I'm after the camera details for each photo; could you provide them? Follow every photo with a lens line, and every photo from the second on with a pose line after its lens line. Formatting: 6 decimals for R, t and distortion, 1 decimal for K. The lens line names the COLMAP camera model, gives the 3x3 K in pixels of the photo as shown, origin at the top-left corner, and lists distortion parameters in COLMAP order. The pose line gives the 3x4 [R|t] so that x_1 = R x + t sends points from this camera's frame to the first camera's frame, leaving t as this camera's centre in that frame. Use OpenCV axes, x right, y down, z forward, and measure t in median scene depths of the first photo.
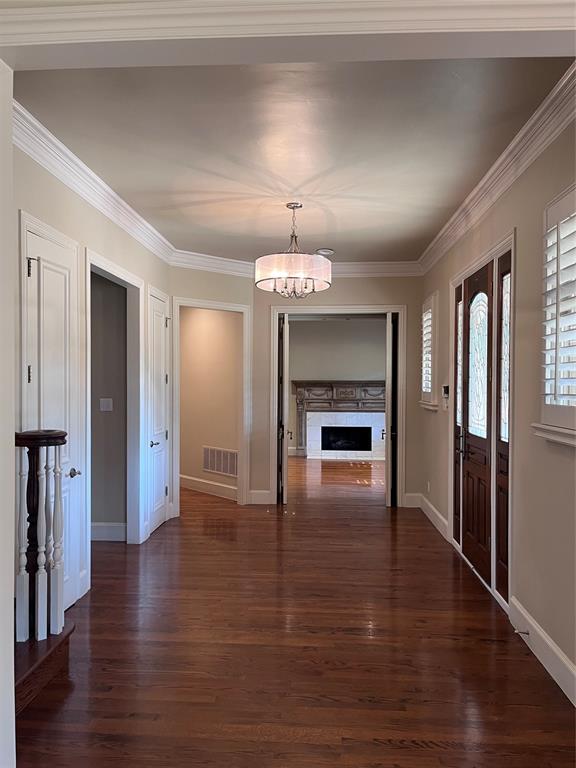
lens RADIAL K [[582.7, 0, 288.1], [0, 582.7, 382.0], [0, 0, 1]] dist [0.015562, 0.000458]
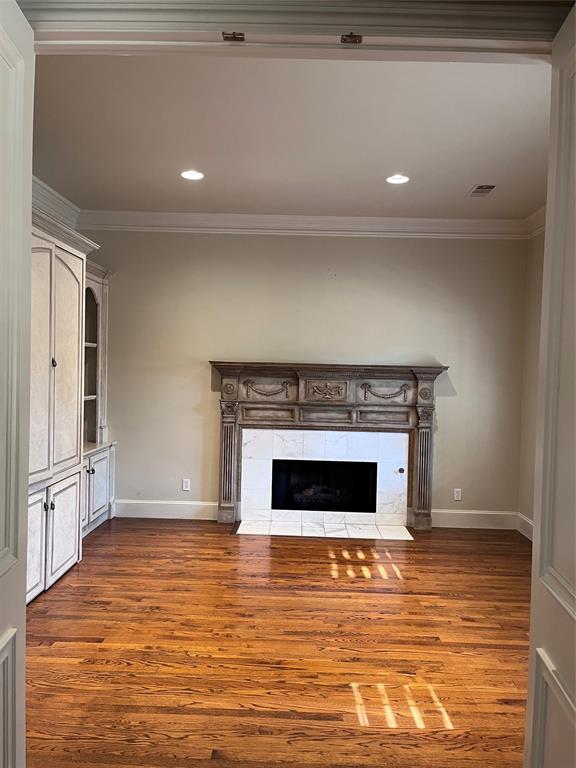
lens RADIAL K [[582.7, 0, 287.4], [0, 582.7, 387.4], [0, 0, 1]] dist [0.015562, 0.000458]
pose [[0.998624, 0.020960, 0.048068, 0.045353], [-0.022145, 0.999460, 0.024261, 0.005561], [-0.047534, -0.025292, 0.998549, 0.526674]]
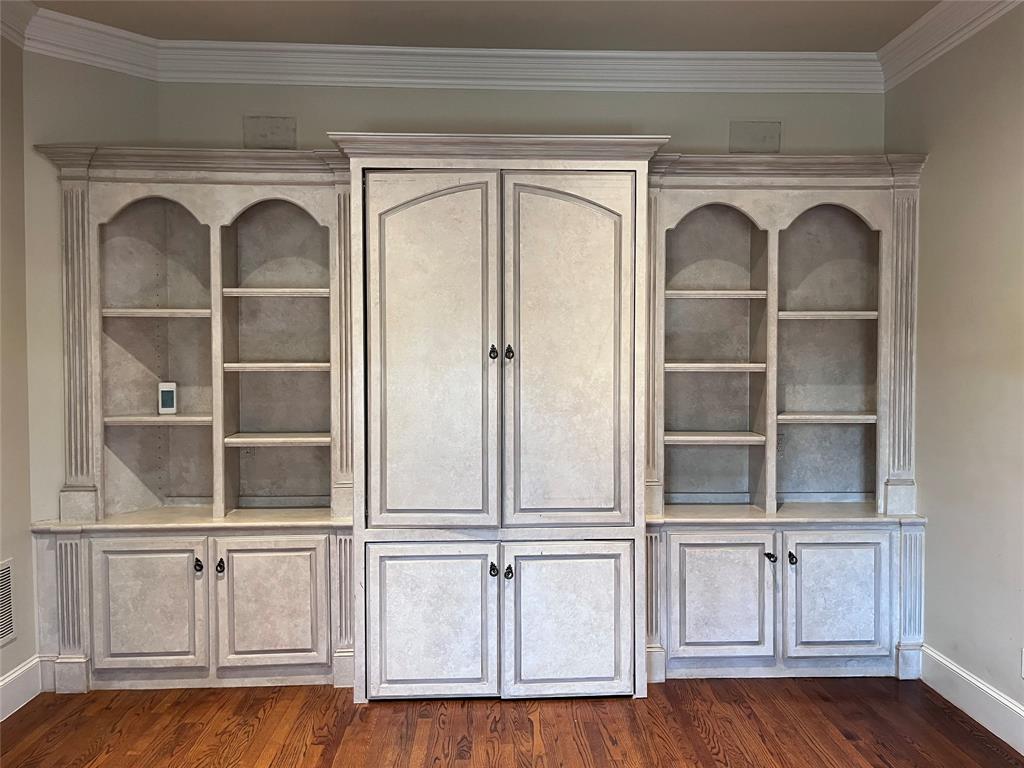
lens RADIAL K [[777.0, 0, 515.8], [0, 777.0, 379.7], [0, 0, 1]] dist [0.015562, 0.000458]
pose [[0.107128, 0.019163, -0.994061, 0.183494], [-0.005254, 0.999811, 0.018708, 0.007253], [0.994231, 0.003219, 0.107208, 0.781879]]
